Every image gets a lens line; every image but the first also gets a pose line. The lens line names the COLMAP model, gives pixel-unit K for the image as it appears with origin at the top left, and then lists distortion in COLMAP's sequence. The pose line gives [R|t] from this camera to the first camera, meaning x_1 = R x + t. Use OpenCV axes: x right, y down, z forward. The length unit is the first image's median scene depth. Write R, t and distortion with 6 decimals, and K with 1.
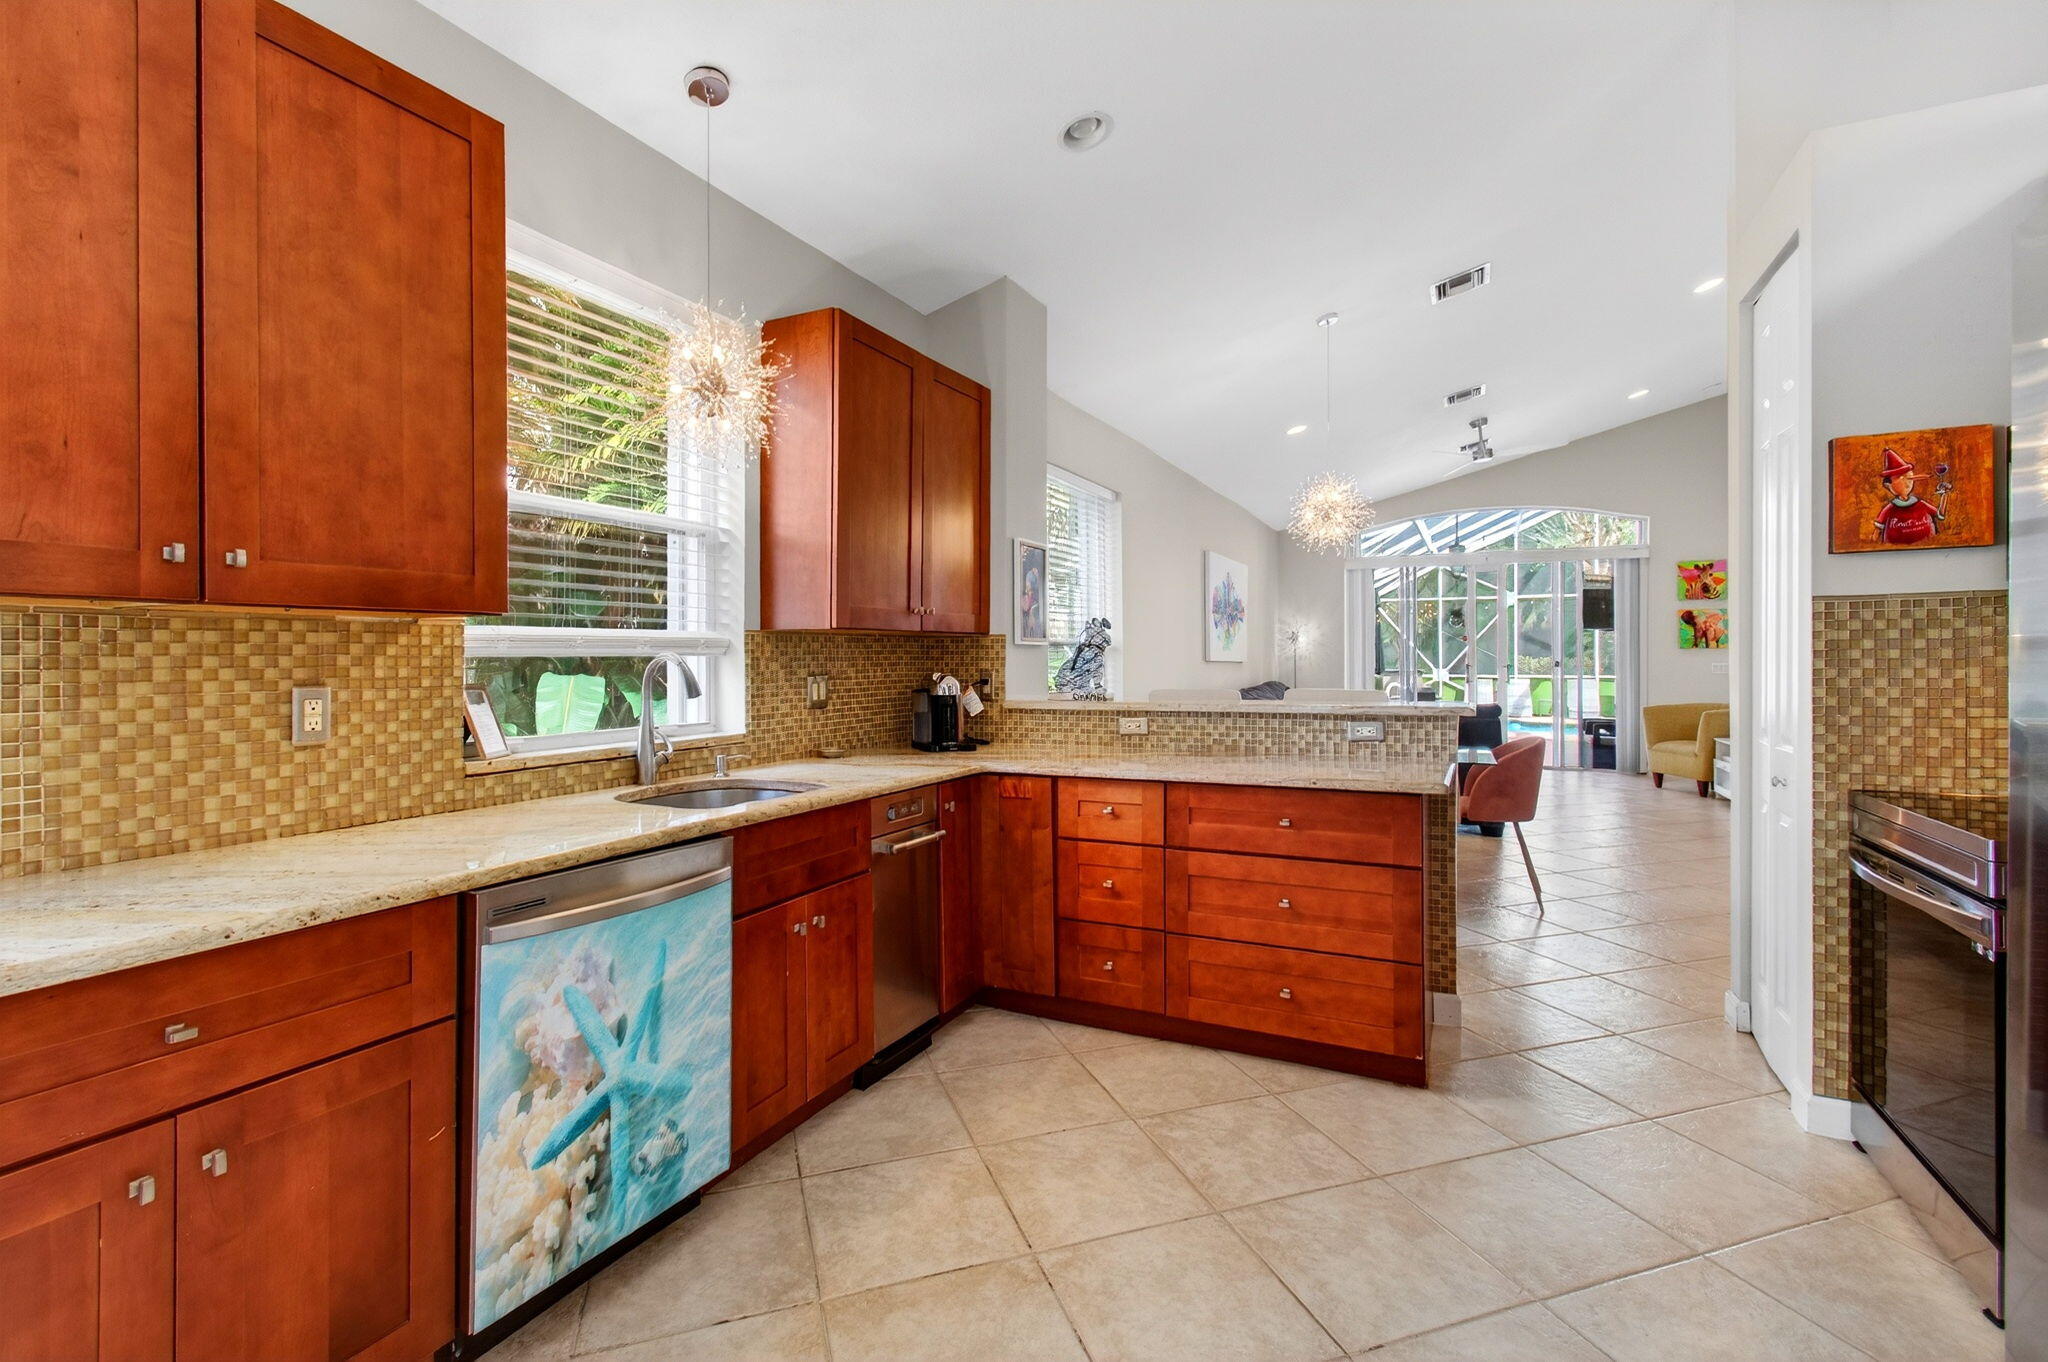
lens RADIAL K [[918.1, 0, 998.8], [0, 918.1, 662.3], [0, 0, 1]] dist [-0.002023, 0.000423]
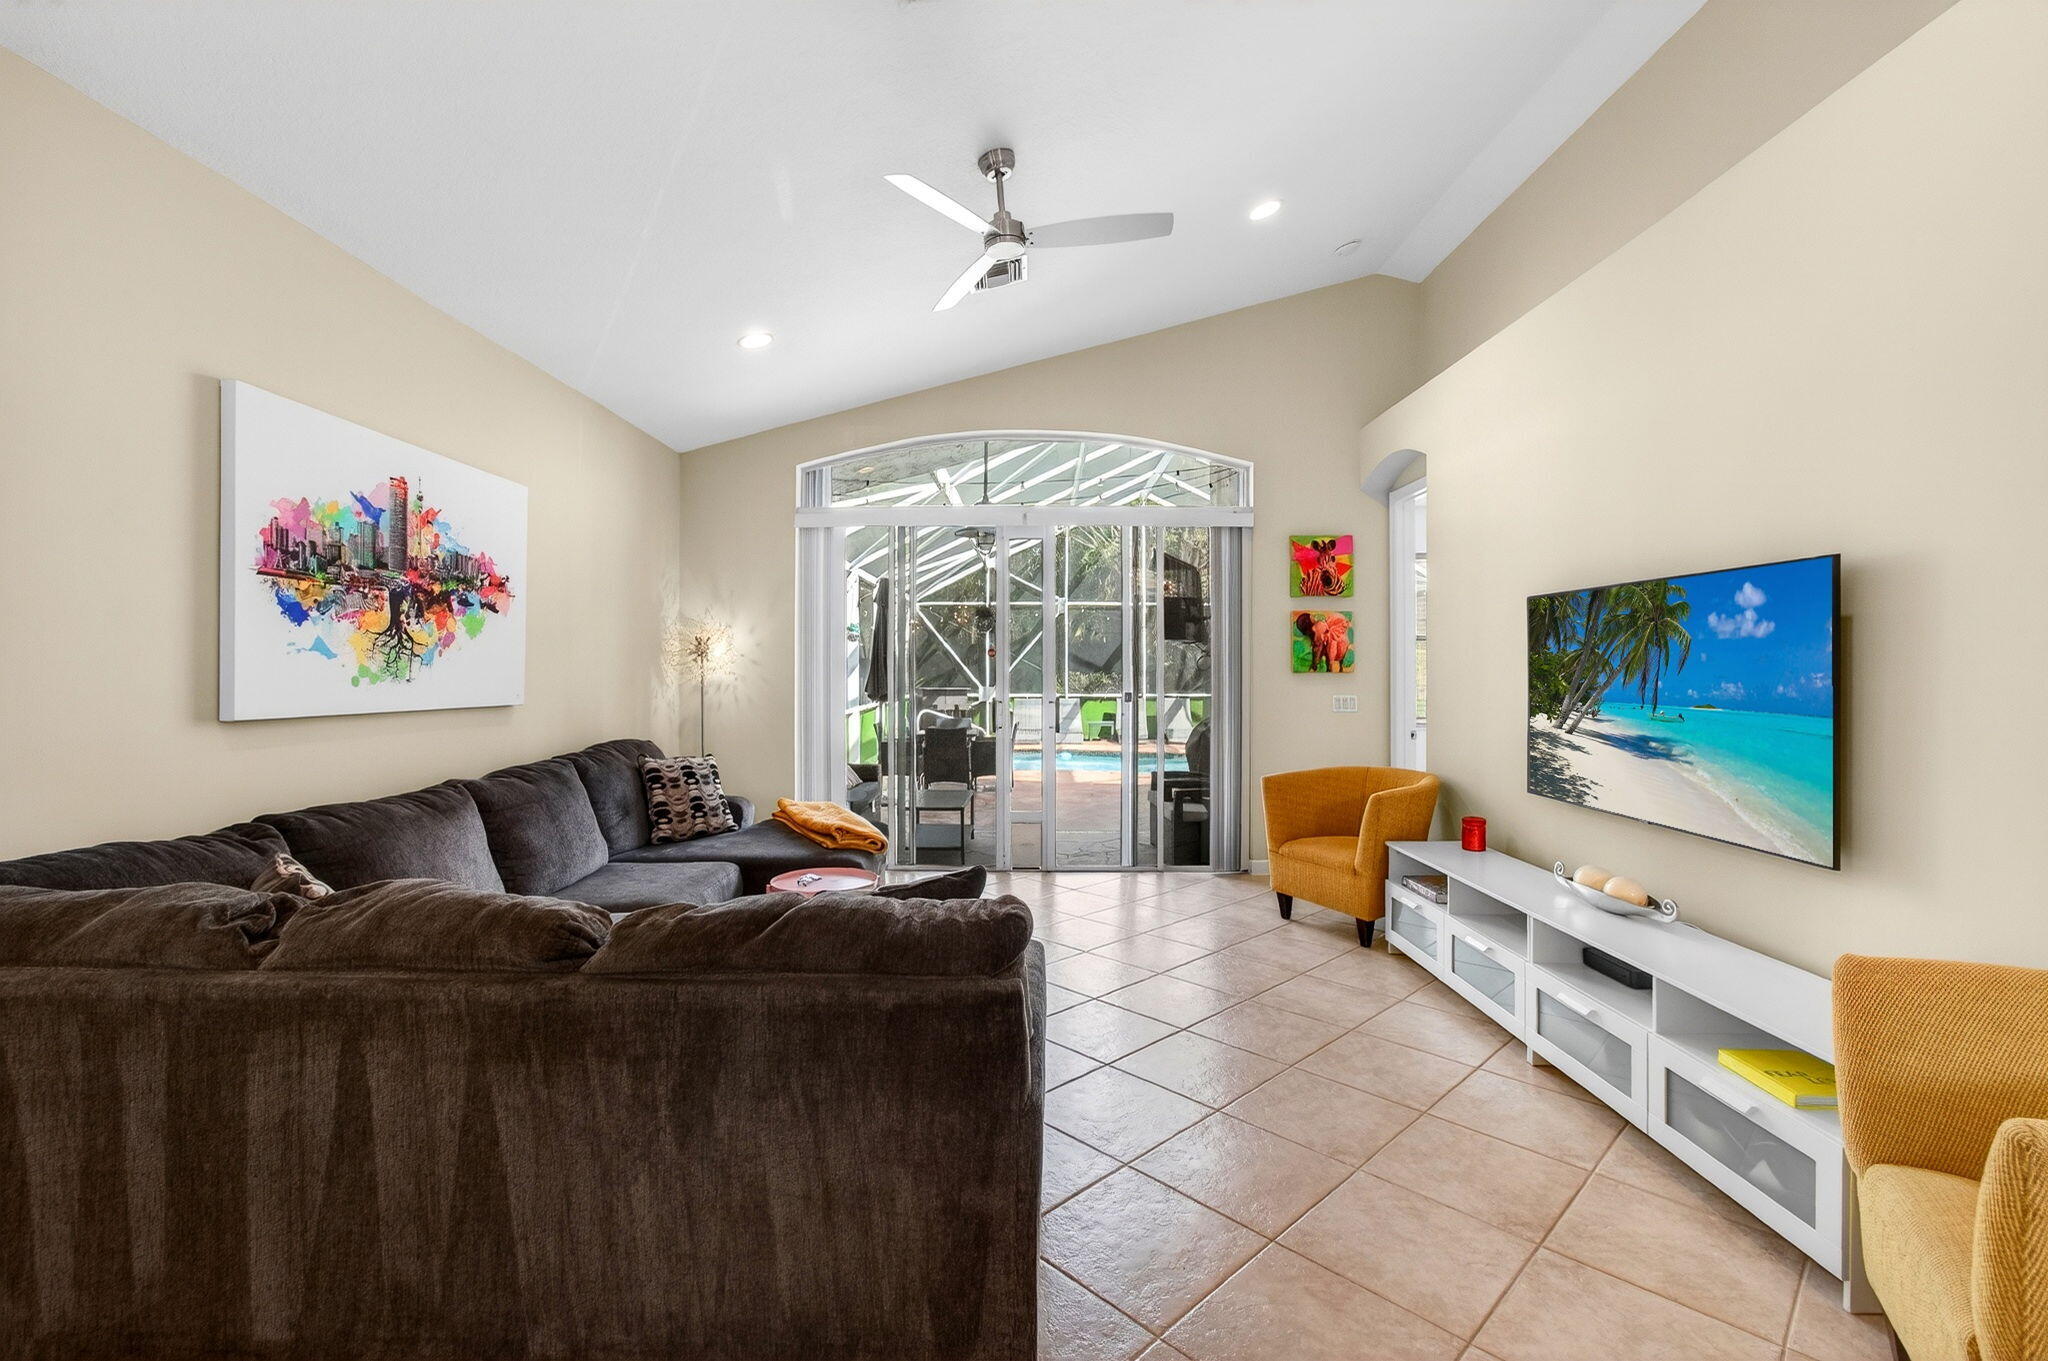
lens RADIAL K [[936.7, 0, 1024.1], [0, 936.7, 670.8], [0, 0, 1]] dist [0.001537, 0.001262]
pose [[0.890427, -0.000585, 0.455126, 1.145699], [0.001314, 0.999998, -0.001286, -0.064242], [-0.455125, 0.001744, 0.890426, 2.062677]]
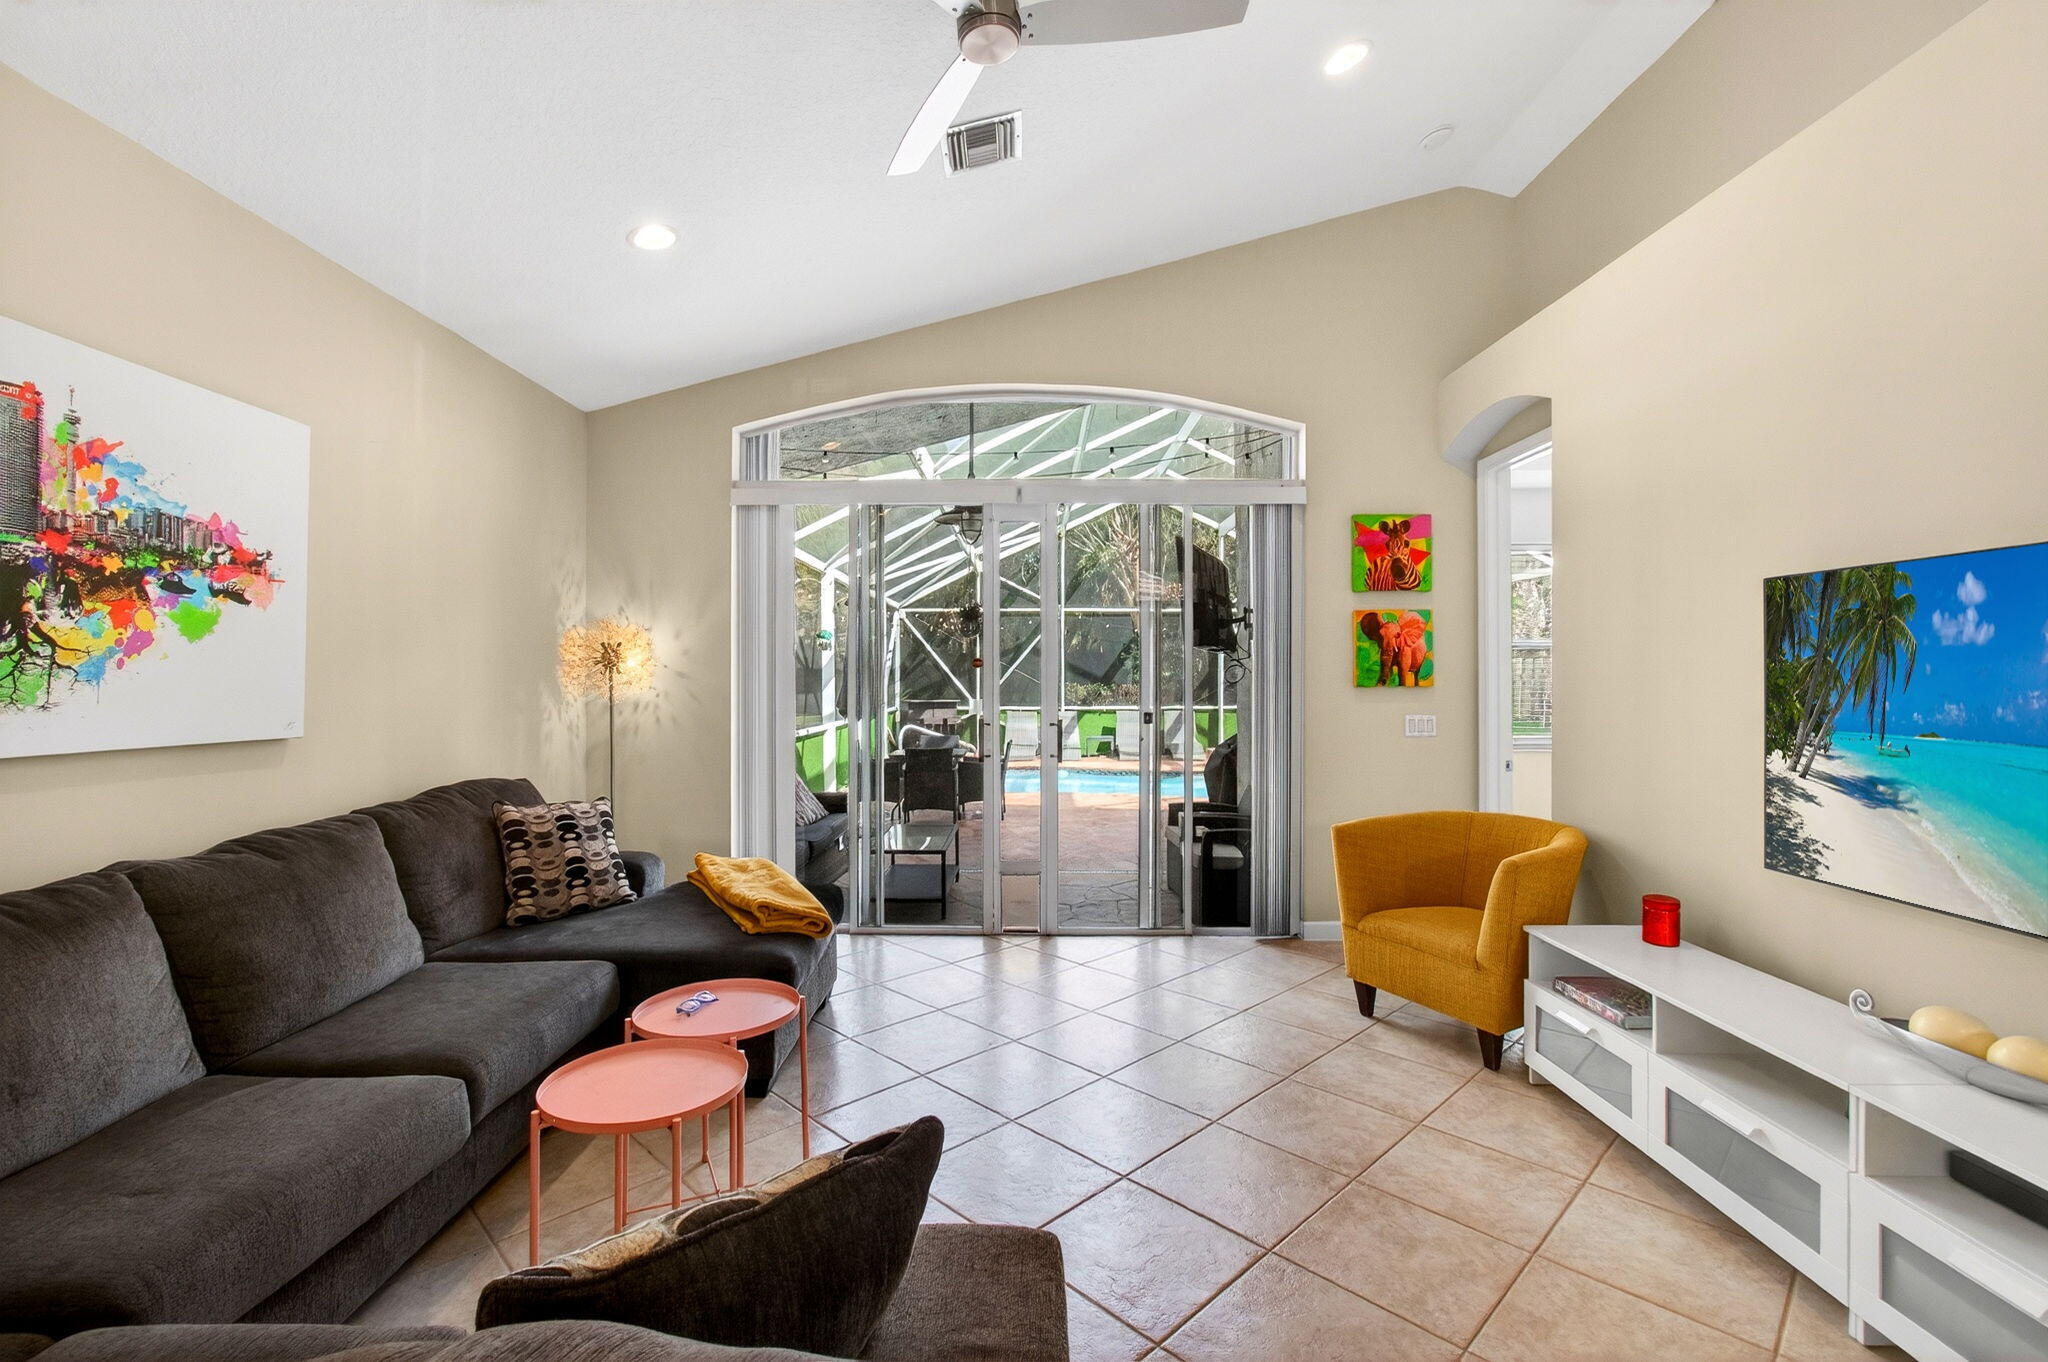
lens RADIAL K [[936.7, 0, 1024.1], [0, 936.7, 671.3], [0, 0, 1]] dist [0.001537, 0.001262]
pose [[0.886955, 0.003171, 0.461845, 1.390043], [0.002363, 0.999932, -0.011403, -0.074872], [-0.461850, 0.011205, 0.886887, 2.547056]]
